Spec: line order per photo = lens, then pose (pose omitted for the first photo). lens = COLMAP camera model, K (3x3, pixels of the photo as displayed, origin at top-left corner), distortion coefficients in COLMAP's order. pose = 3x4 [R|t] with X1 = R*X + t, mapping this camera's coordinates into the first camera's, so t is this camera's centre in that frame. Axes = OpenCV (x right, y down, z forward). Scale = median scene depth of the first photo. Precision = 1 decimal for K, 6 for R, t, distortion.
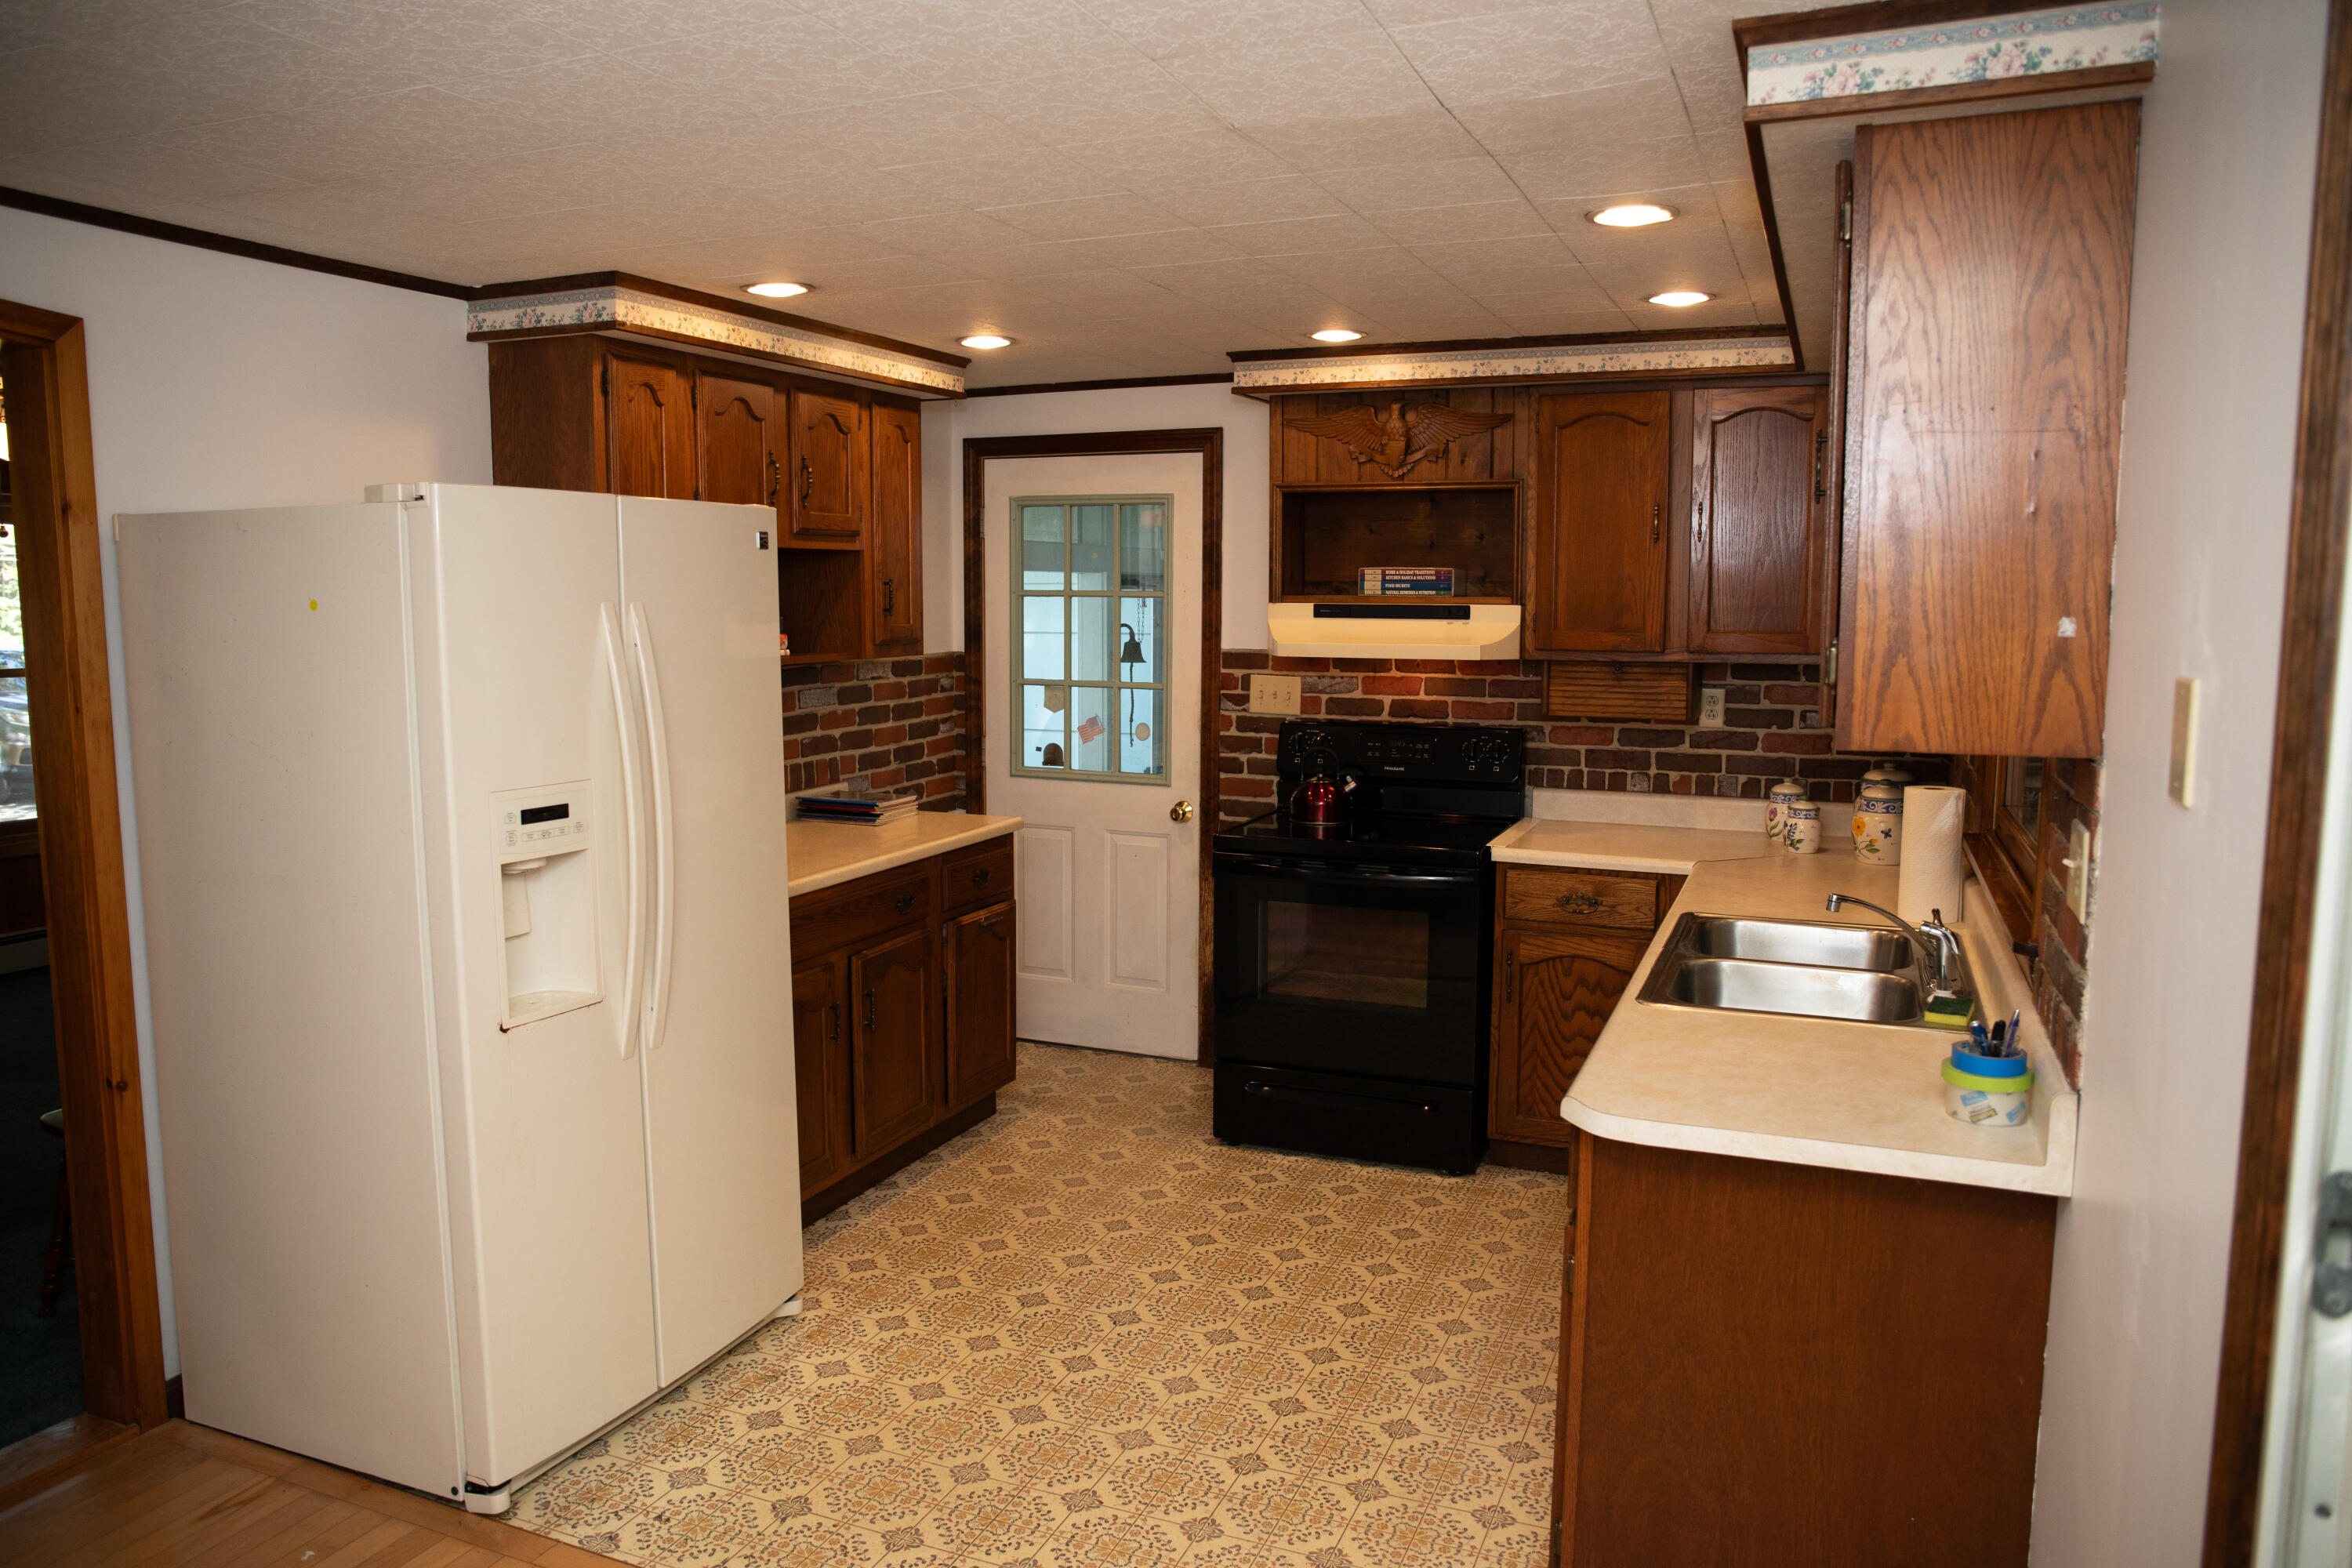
lens RADIAL K [[1633.6, 0, 1169.6], [0, 1633.6, 779.7], [0, 0, 1]] dist [-0.111960, 0.100092]
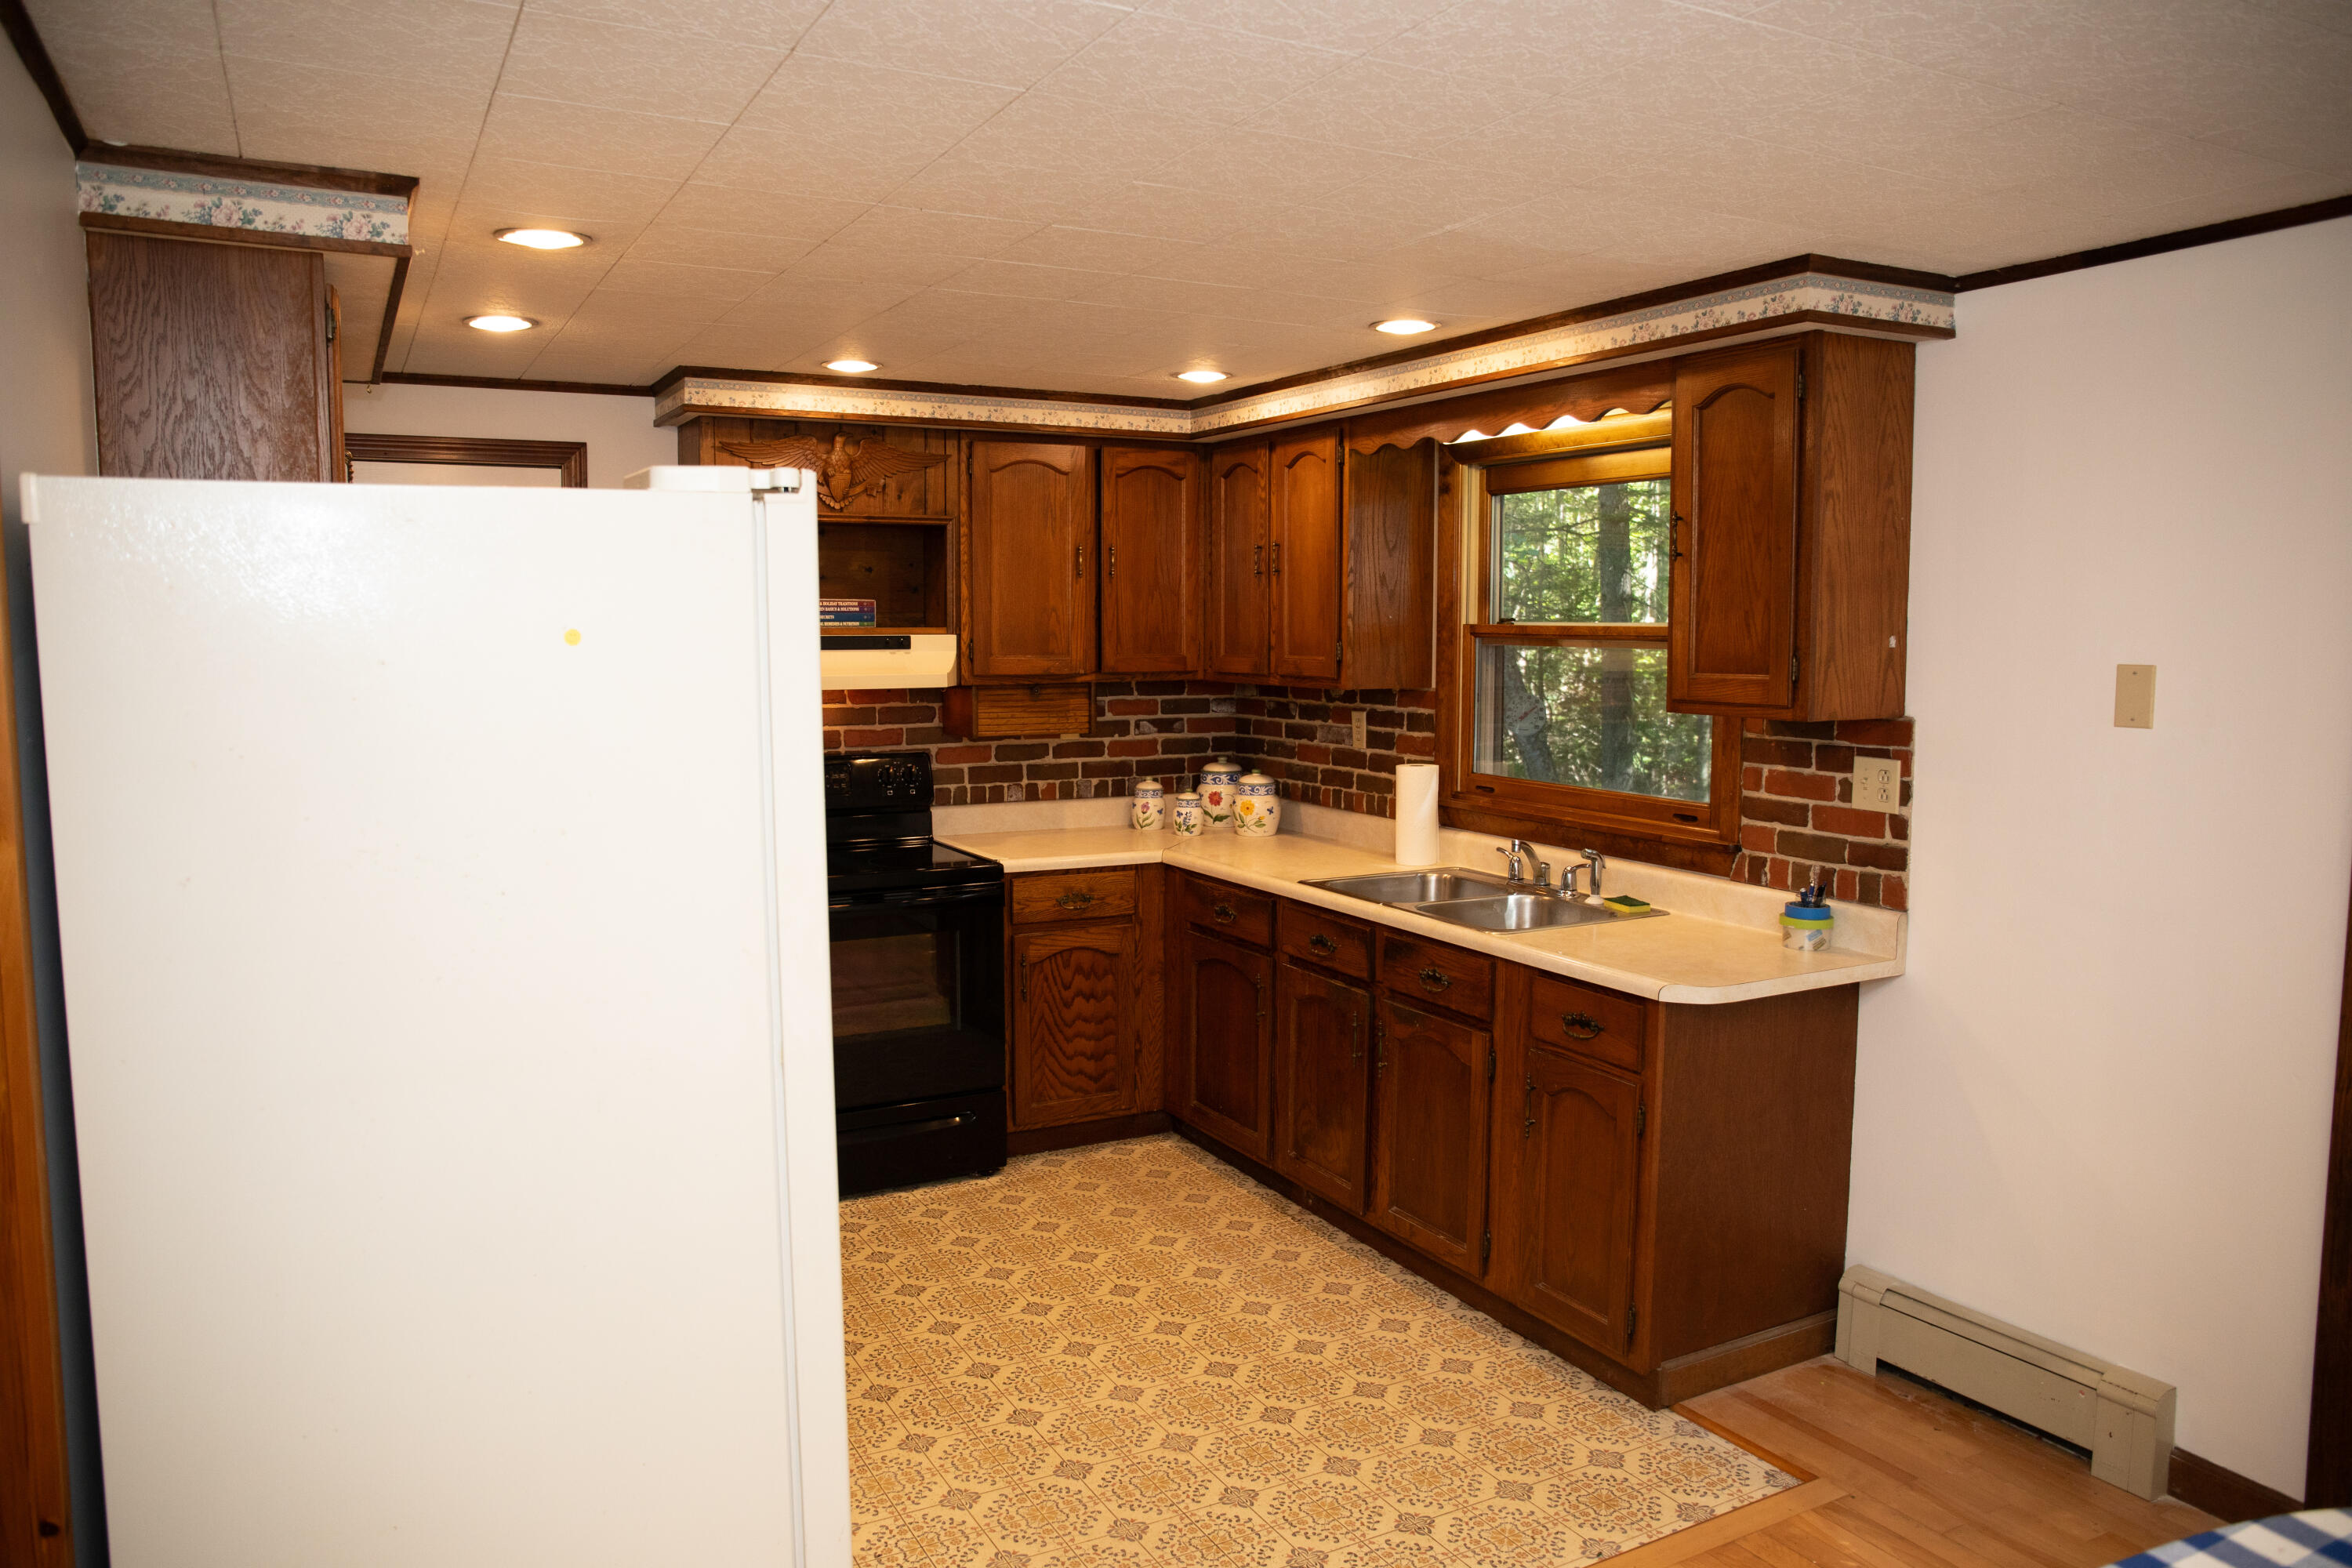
lens RADIAL K [[1633.6, 0, 1169.6], [0, 1633.6, 779.7], [0, 0, 1]] dist [-0.111960, 0.100092]
pose [[0.618223, -0.074923, 0.782423, -0.567323], [0.090751, 0.995593, 0.023629, -0.026485], [-0.780746, 0.056398, 0.622298, 0.240872]]
